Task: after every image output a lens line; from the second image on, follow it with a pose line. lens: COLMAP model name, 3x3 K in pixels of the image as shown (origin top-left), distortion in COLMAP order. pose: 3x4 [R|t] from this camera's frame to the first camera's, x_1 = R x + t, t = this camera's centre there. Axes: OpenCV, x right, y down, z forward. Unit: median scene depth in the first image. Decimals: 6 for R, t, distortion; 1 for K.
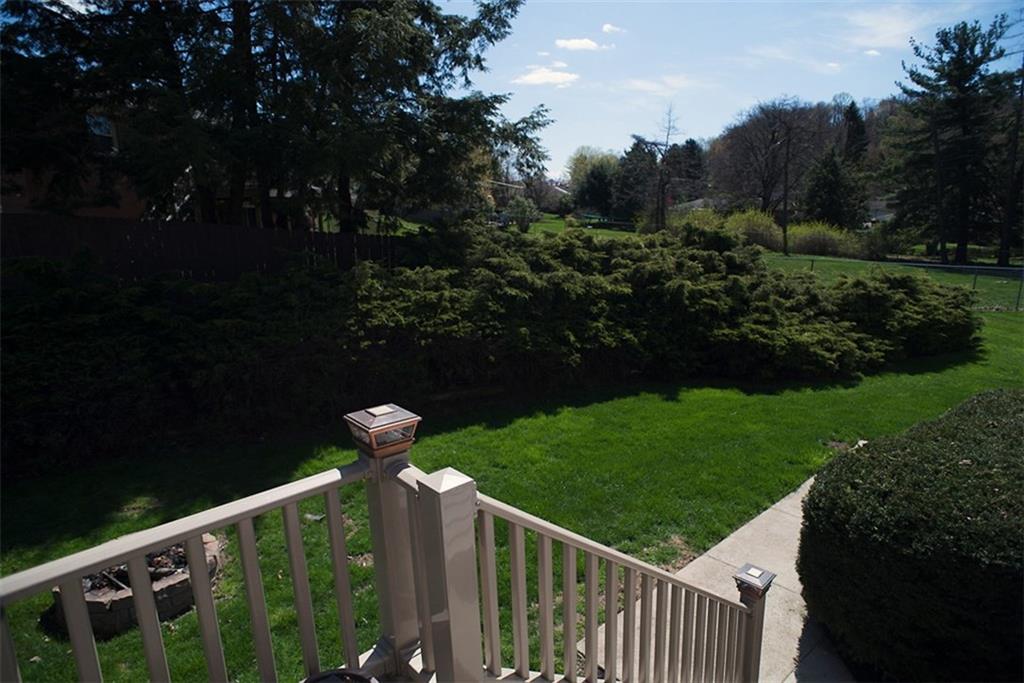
lens RADIAL K [[576.5, 0, 510.5], [0, 576.5, 341.0], [0, 0, 1]] dist [-0.024831, 0.025027]
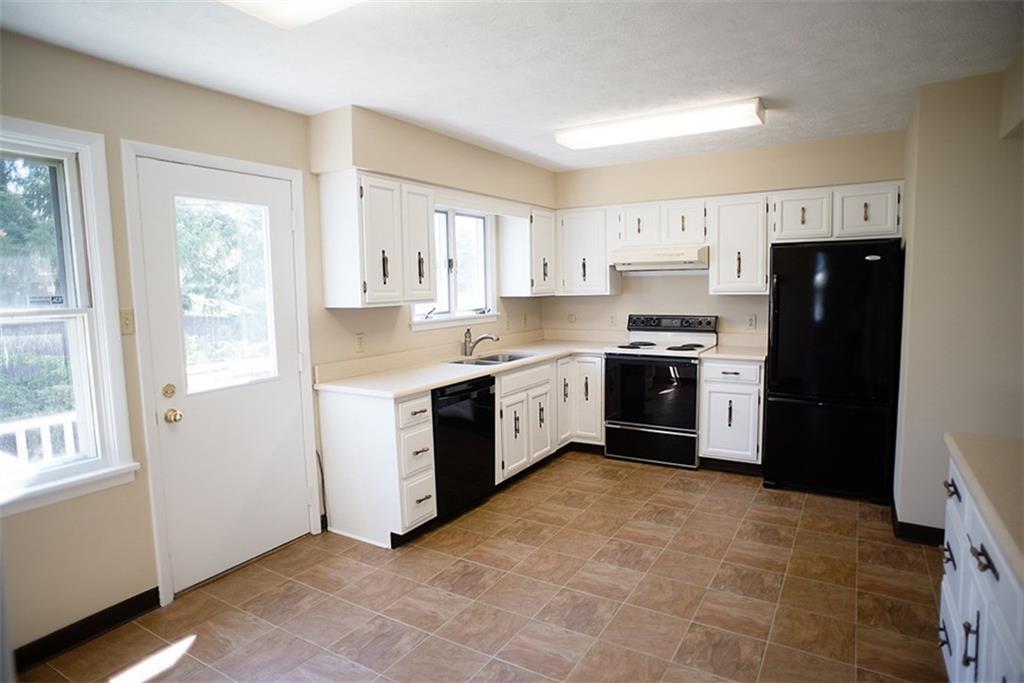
lens RADIAL K [[576.5, 0, 511.4], [0, 576.5, 344.4], [0, 0, 1]] dist [-0.024831, 0.025027]
pose [[0.964413, -0.030255, 0.262665, 0.068826], [0.063555, 0.990831, -0.119224, 0.054042], [-0.256649, 0.131674, 0.957493, -0.280952]]
